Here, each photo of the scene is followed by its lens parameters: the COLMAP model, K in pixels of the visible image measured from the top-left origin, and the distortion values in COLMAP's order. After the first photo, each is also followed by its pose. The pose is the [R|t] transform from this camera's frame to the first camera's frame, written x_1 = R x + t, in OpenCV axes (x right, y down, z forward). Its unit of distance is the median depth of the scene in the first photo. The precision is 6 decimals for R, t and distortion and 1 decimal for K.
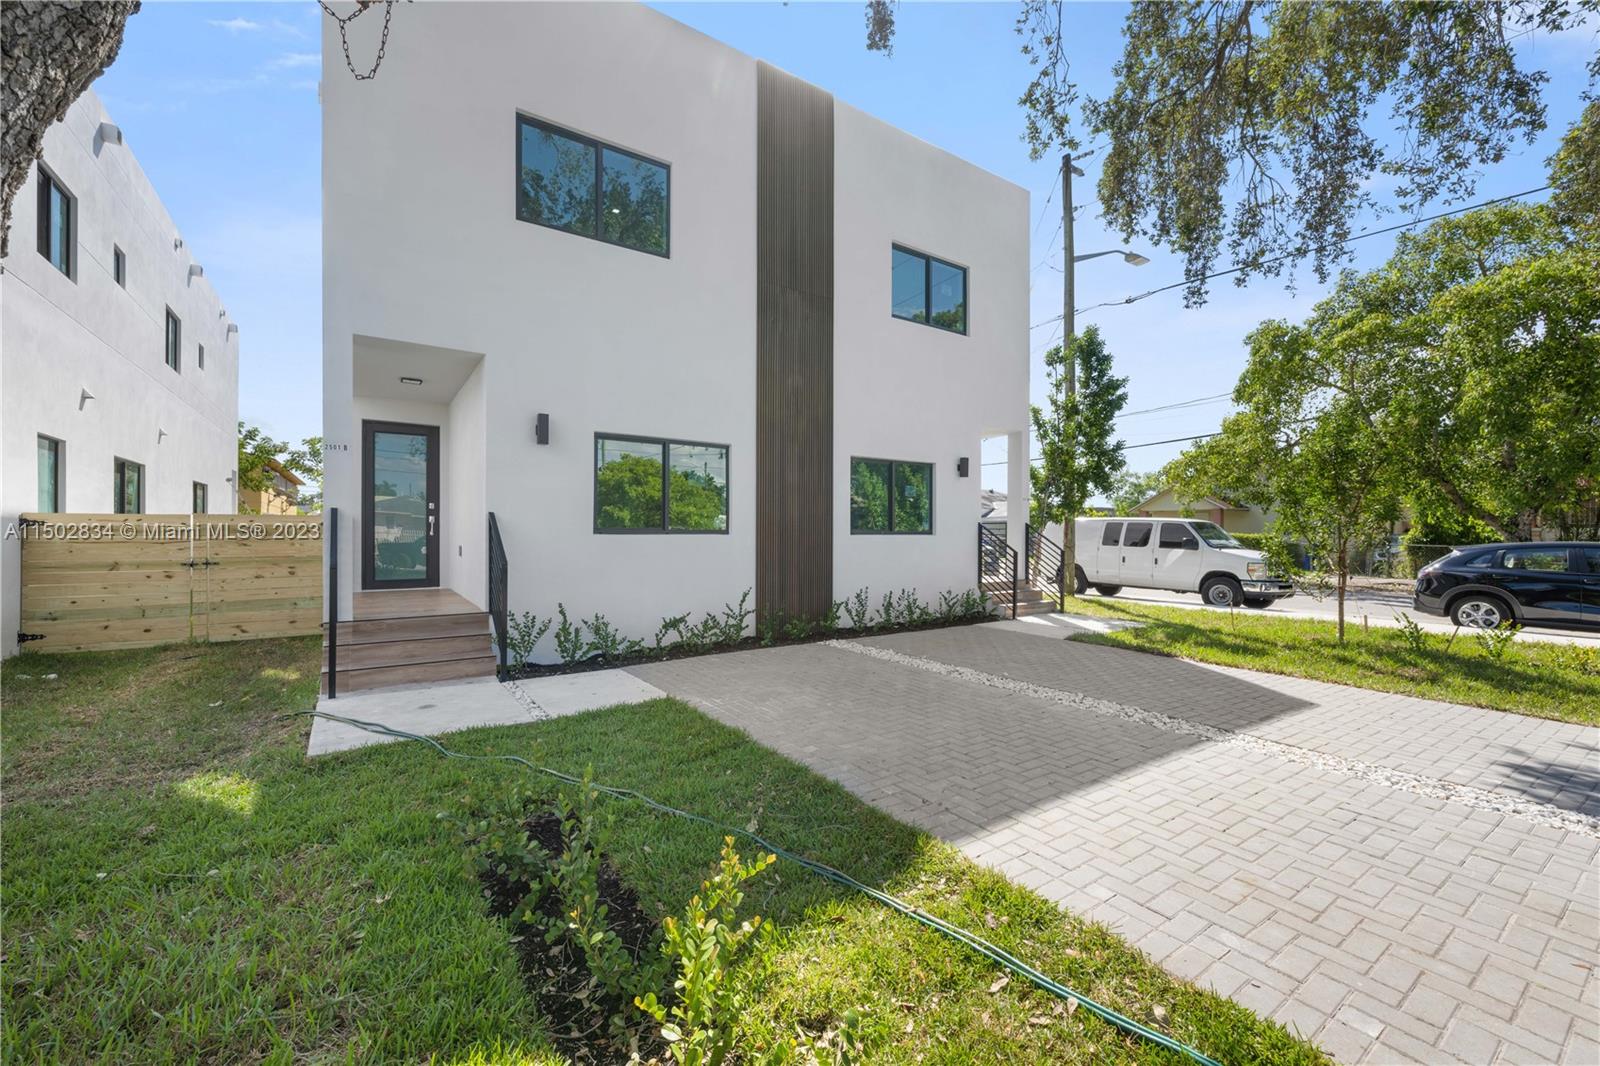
lens RADIAL K [[644.0, 0, 792.4], [0, 644.0, 523.1], [0, 0, 1]] dist [0.002080, 0.000393]
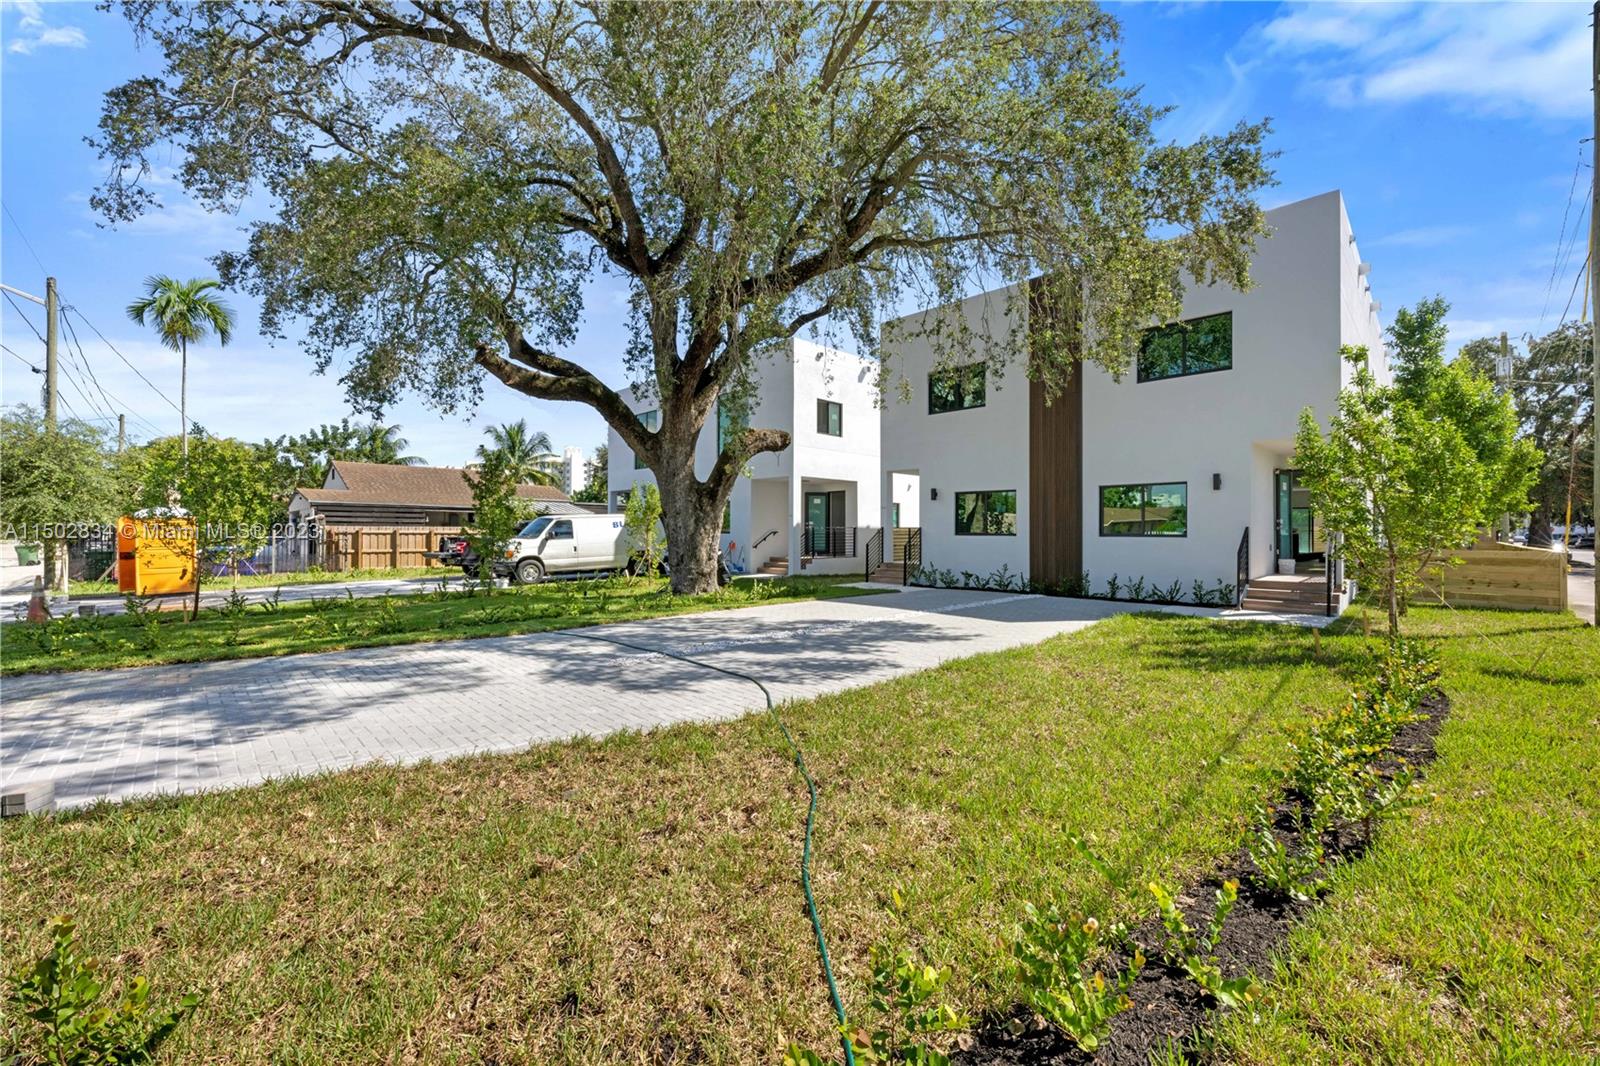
lens RADIAL K [[644.0, 0, 796.4], [0, 644.0, 529.6], [0, 0, 1]] dist [0.002080, 0.000393]
pose [[0.183211, -0.008202, -0.983039, 1.479035], [0.009174, 0.999936, -0.006633, 0.004107], [0.983031, -0.007803, 0.183274, -0.001036]]
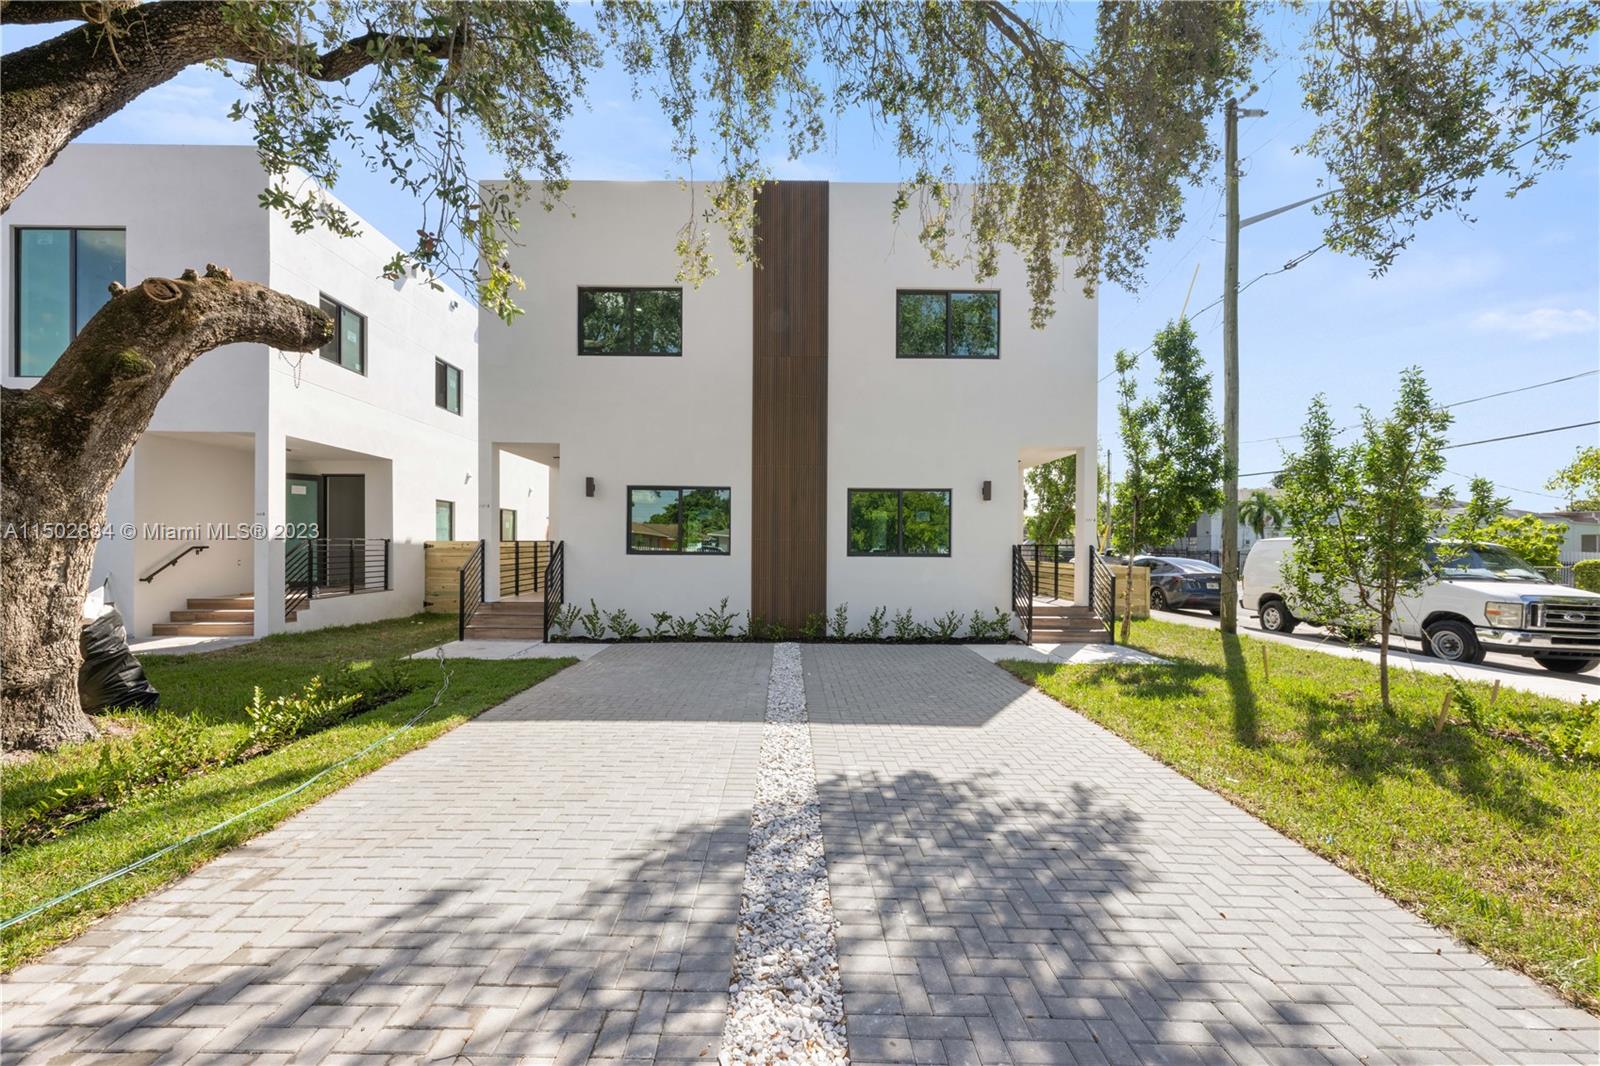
lens RADIAL K [[644.0, 0, 787.0], [0, 644.0, 548.6], [0, 0, 1]] dist [0.002080, 0.000393]
pose [[0.830259, 0.004786, -0.557357, 0.643016], [0.004099, 0.999884, 0.014692, -0.013915], [0.557363, -0.014483, 0.830143, -0.020701]]
